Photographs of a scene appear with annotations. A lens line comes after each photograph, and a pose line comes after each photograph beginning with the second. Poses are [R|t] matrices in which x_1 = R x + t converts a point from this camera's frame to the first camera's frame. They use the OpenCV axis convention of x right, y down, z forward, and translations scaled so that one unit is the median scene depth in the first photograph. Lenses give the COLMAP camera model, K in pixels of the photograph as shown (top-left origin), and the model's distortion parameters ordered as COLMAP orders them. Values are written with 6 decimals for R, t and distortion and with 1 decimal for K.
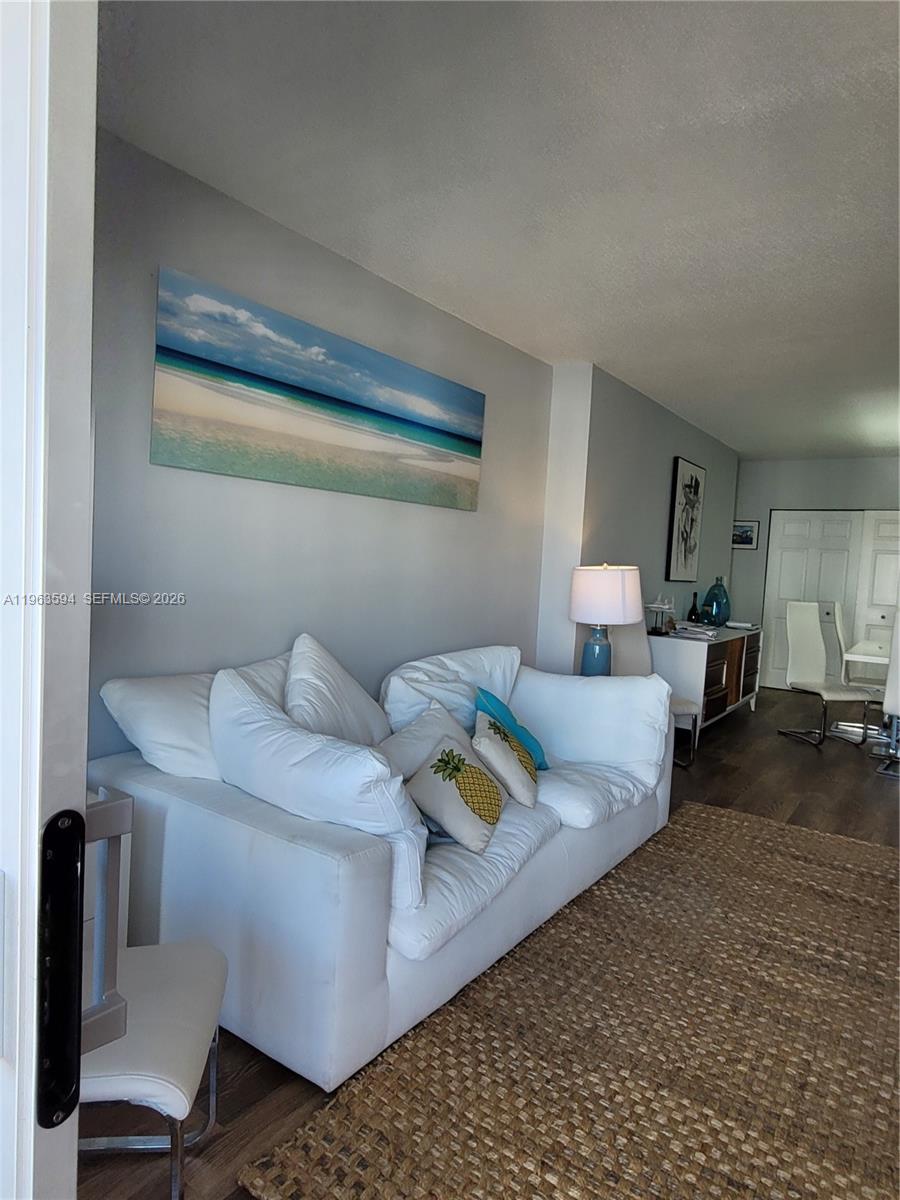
lens RADIAL K [[742.2, 0, 452.8], [0, 742.2, 602.4], [0, 0, 1]] dist [0.009151, -0.005386]
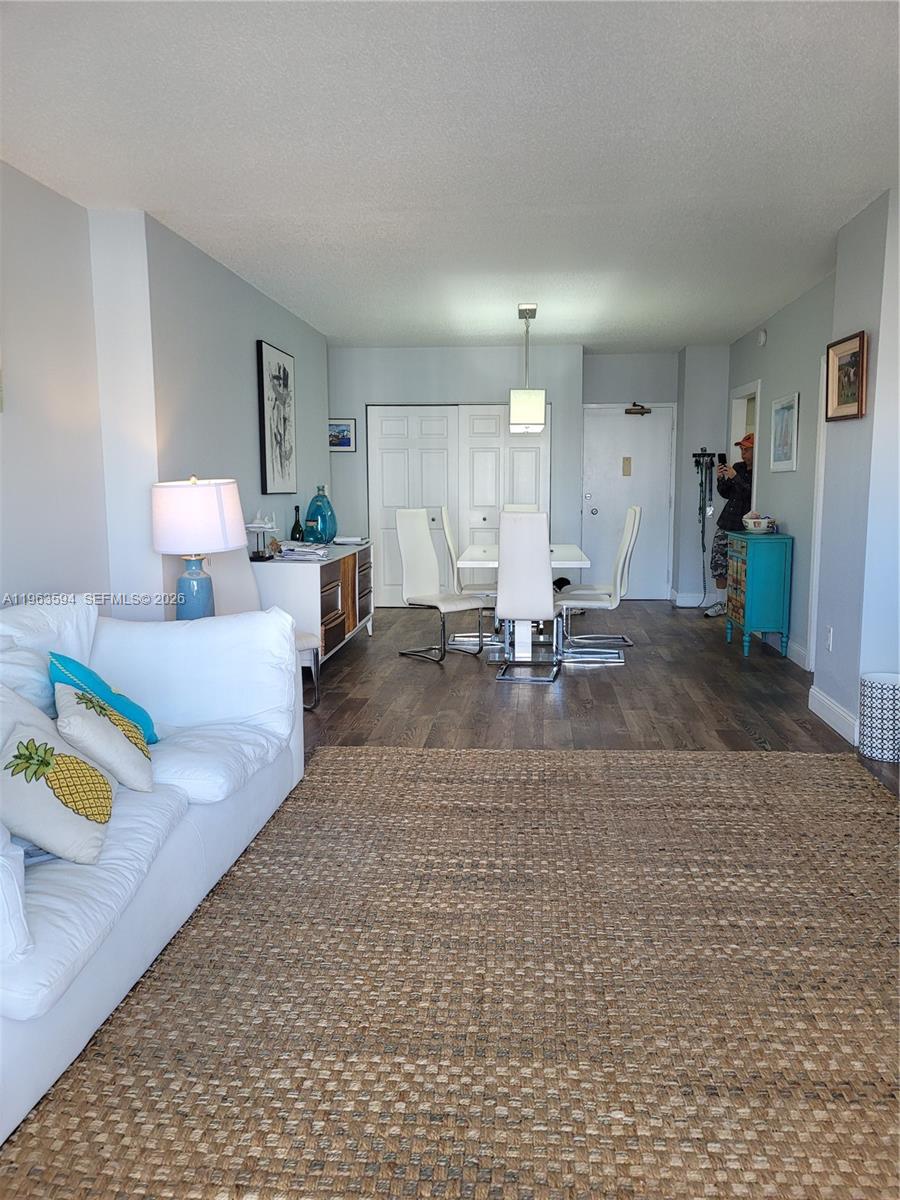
lens RADIAL K [[911.3, 0, 493.7], [0, 911.3, 597.1], [0, 0, 1]] dist [0.065438, -0.054085]
pose [[0.850358, -0.117913, 0.512823, -0.057484], [0.075195, 0.991798, 0.103356, -0.002686], [-0.520803, -0.049328, 0.852250, -0.015434]]
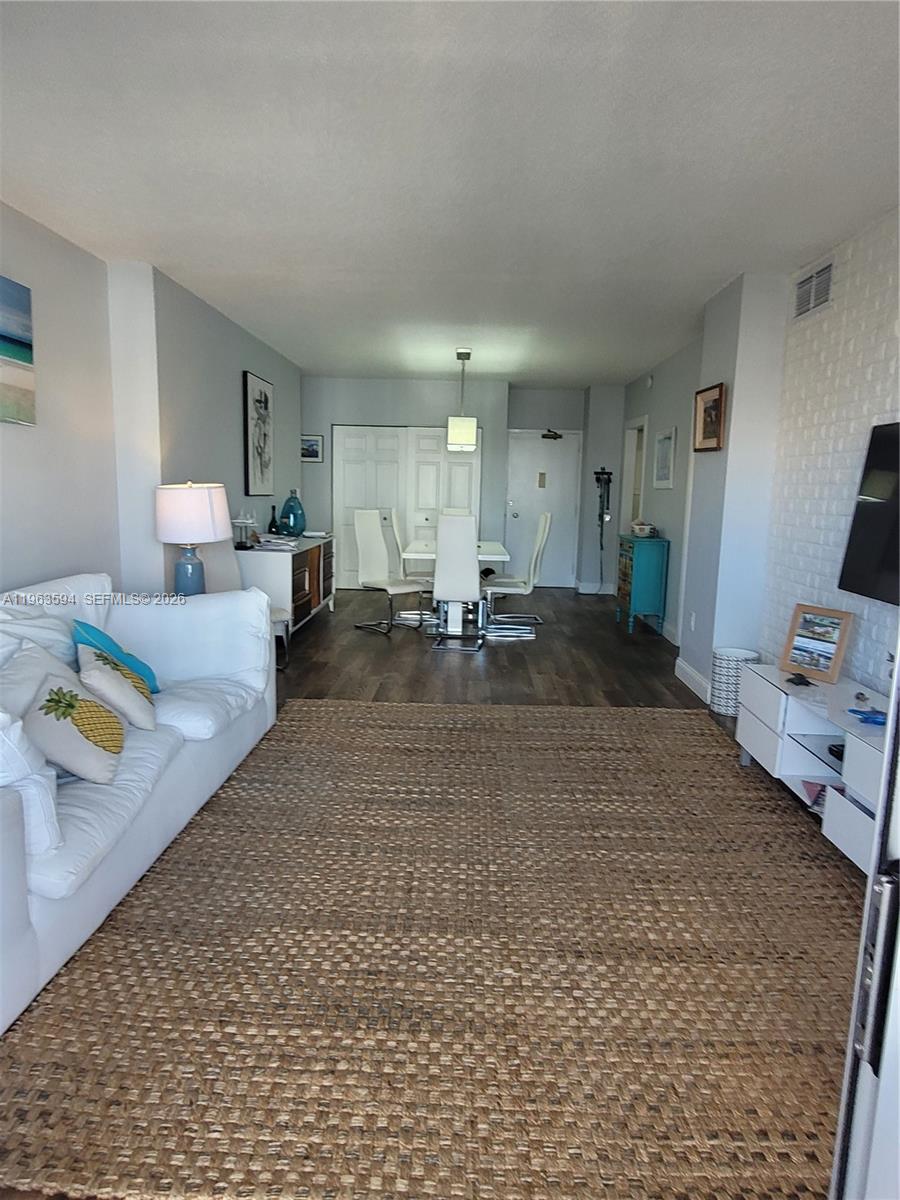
lens RADIAL K [[742.2, 0, 477.0], [0, 742.2, 606.0], [0, 0, 1]] dist [0.009151, -0.005386]
pose [[0.823289, -0.116755, 0.555485, -0.069547], [0.046959, 0.989272, 0.138332, -0.009664], [-0.565677, -0.087802, 0.819939, -0.061092]]
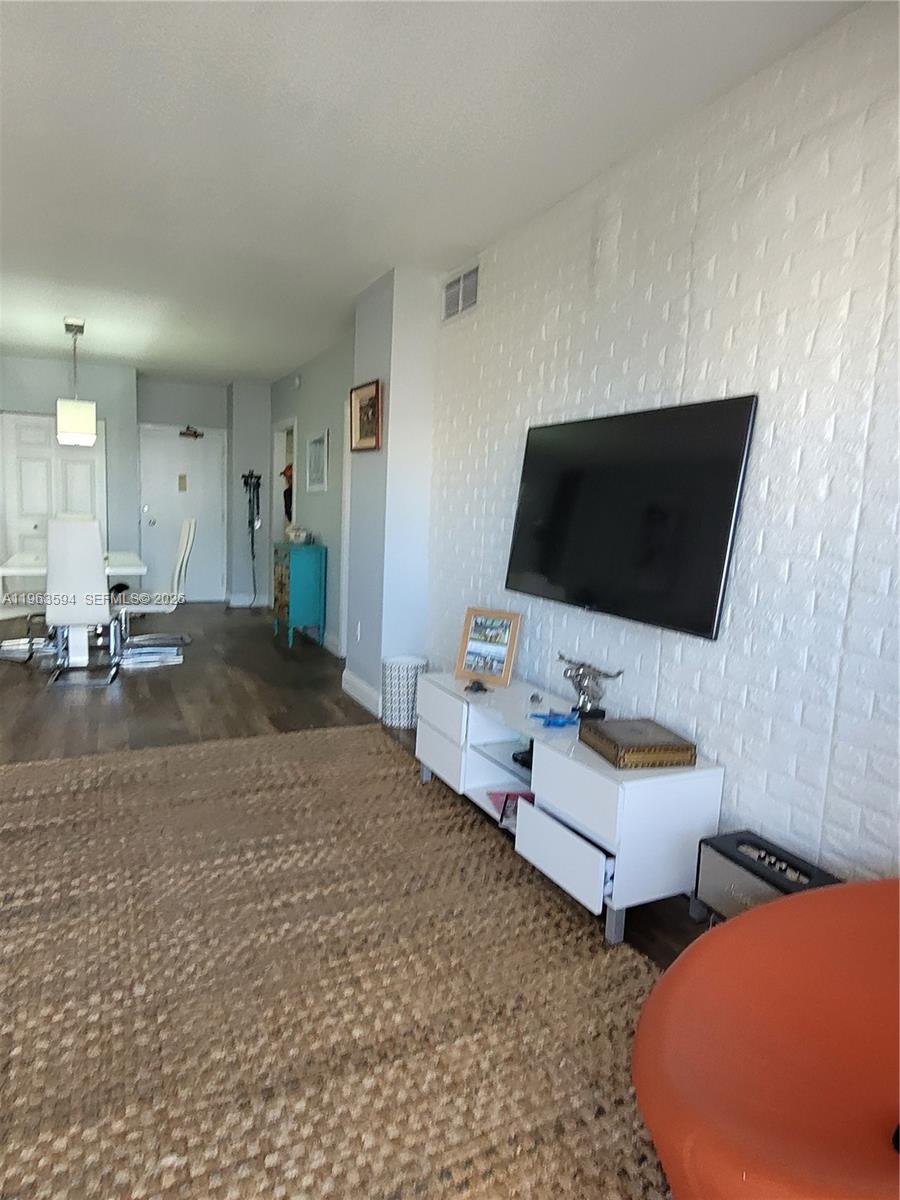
lens RADIAL K [[742.2, 0, 451.6], [0, 742.2, 590.1], [0, 0, 1]] dist [0.009151, -0.005386]
pose [[0.510228, -0.128106, 0.850445, 0.049648], [0.041433, 0.991357, 0.124474, 0.007892], [-0.859041, -0.028274, 0.511126, 0.091946]]
